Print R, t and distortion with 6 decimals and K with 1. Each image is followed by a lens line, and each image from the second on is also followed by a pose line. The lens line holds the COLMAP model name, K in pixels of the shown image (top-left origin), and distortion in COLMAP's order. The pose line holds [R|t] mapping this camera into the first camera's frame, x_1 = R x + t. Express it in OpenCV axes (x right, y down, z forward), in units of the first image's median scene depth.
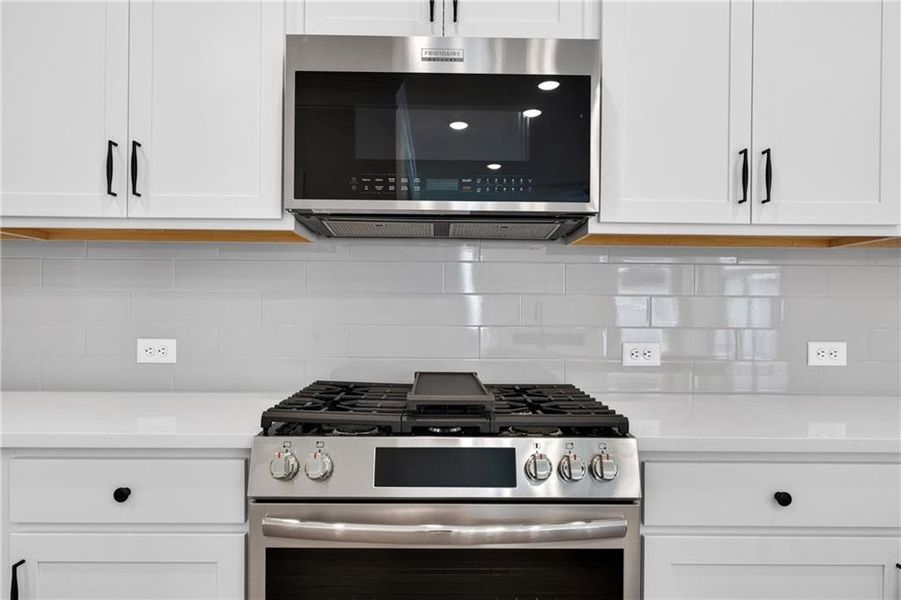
lens RADIAL K [[607.6, 0, 450.5], [0, 607.6, 300.0], [0, 0, 1]] dist [0.000160, 0.001139]
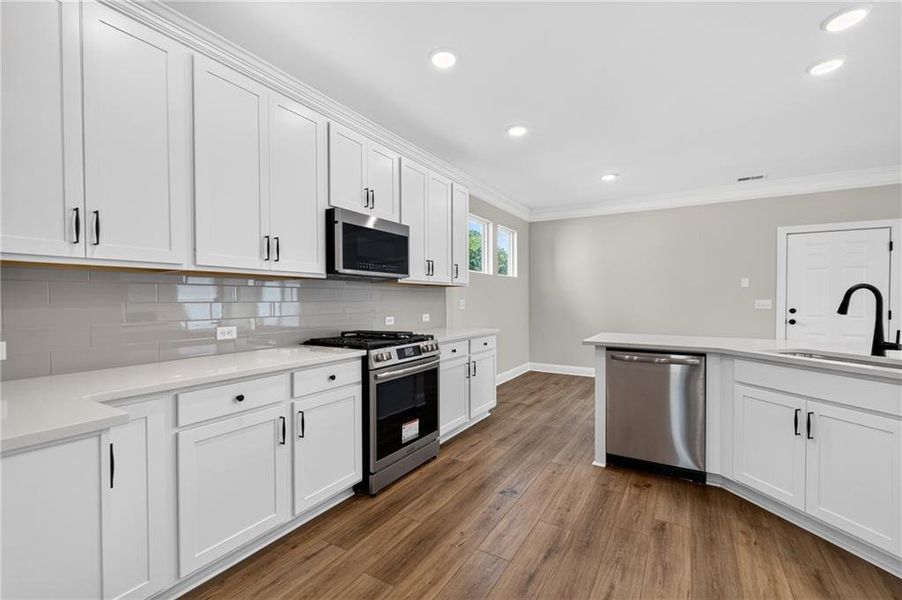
lens RADIAL K [[393.4, 0, 447.3], [0, 393.4, 304.9], [0, 0, 1]] dist [0.001908, 0.000021]
pose [[0.533635, -0.020844, 0.845458, -1.592455], [0.001211, 0.999714, 0.023883, -0.048216], [-0.845714, -0.011721, 0.533507, -0.362185]]
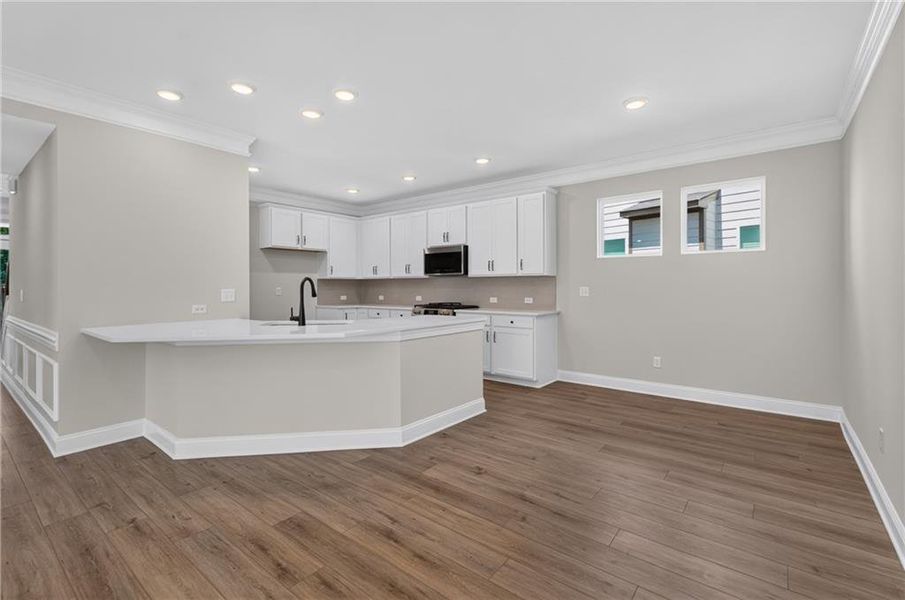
lens RADIAL K [[401.2, 0, 452.5], [0, 401.2, 300.0], [0, 0, 1]] dist [0.000966, 0.000071]
pose [[0.774504, 0.011650, -0.632462, 2.827006], [0.011423, 0.999410, 0.032398, -0.023947], [0.632466, -0.032317, 0.773914, -2.243422]]
